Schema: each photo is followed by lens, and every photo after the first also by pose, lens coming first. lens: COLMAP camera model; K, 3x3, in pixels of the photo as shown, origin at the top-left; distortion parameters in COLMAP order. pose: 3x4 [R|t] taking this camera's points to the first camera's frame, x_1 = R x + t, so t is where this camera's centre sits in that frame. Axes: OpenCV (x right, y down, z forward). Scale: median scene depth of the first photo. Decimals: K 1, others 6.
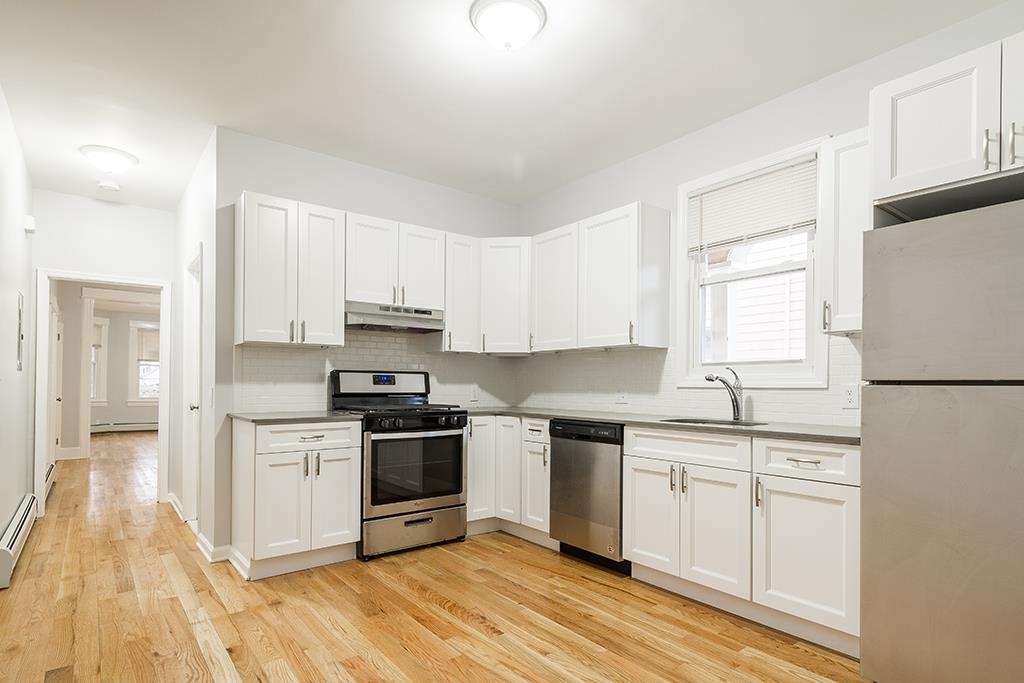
lens RADIAL K [[532.8, 0, 514.5], [0, 532.8, 380.5], [0, 0, 1]] dist [-0.002494, -0.000452]
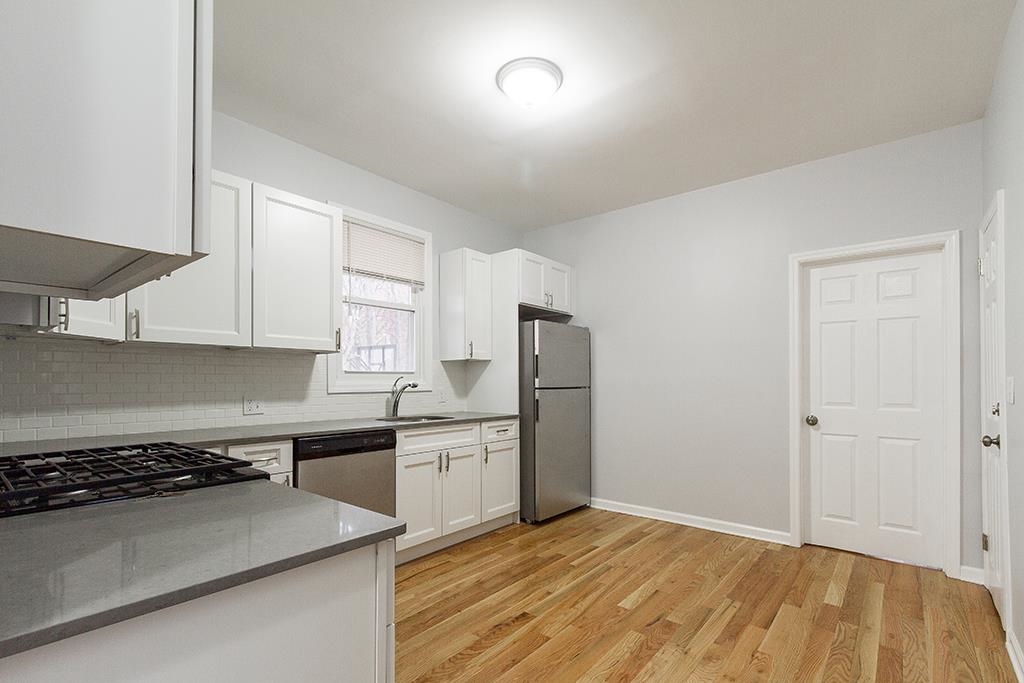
lens RADIAL K [[475.8, 0, 509.0], [0, 475.8, 383.3], [0, 0, 1]] dist [0.000534, 0.000042]
pose [[-0.213826, -0.011012, 0.976810, -0.928110], [-0.008910, 0.999917, 0.009323, -0.025471], [-0.976831, -0.006710, -0.213907, 1.153952]]
